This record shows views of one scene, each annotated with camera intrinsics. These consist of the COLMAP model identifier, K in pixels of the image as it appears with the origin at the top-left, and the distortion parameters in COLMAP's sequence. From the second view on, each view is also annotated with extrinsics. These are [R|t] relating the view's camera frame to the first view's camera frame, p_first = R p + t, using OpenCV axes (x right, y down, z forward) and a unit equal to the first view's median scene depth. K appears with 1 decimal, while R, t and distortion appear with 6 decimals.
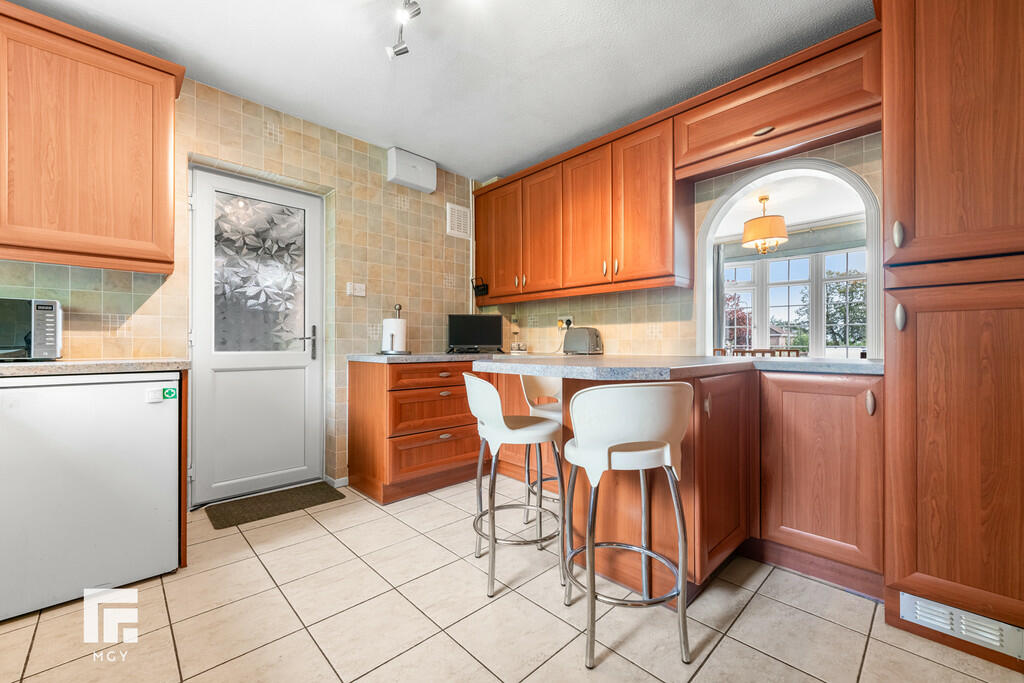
lens RADIAL K [[416.3, 0, 510.1], [0, 416.3, 345.0], [0, 0, 1]] dist [-0.000006, -0.000484]
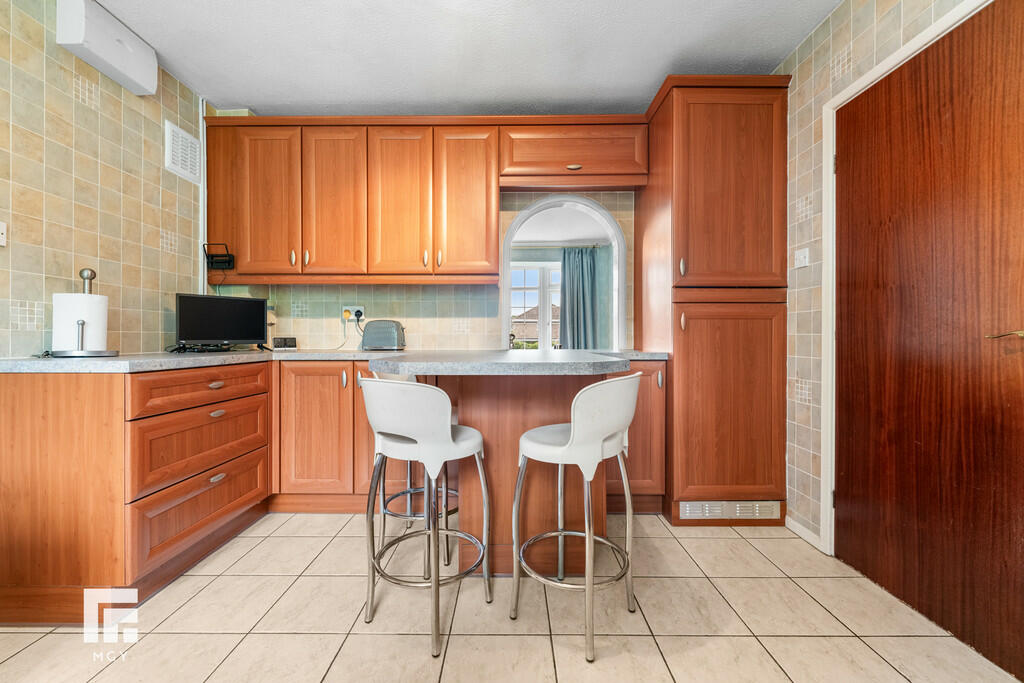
lens RADIAL K [[416.3, 0, 511.2], [0, 416.3, 339.9], [0, 0, 1]] dist [-0.000006, -0.000484]
pose [[0.692416, -0.001208, 0.721497, -0.273615], [0.000417, 0.999999, 0.001274, -0.000694], [-0.721498, -0.000582, 0.692416, 0.182499]]
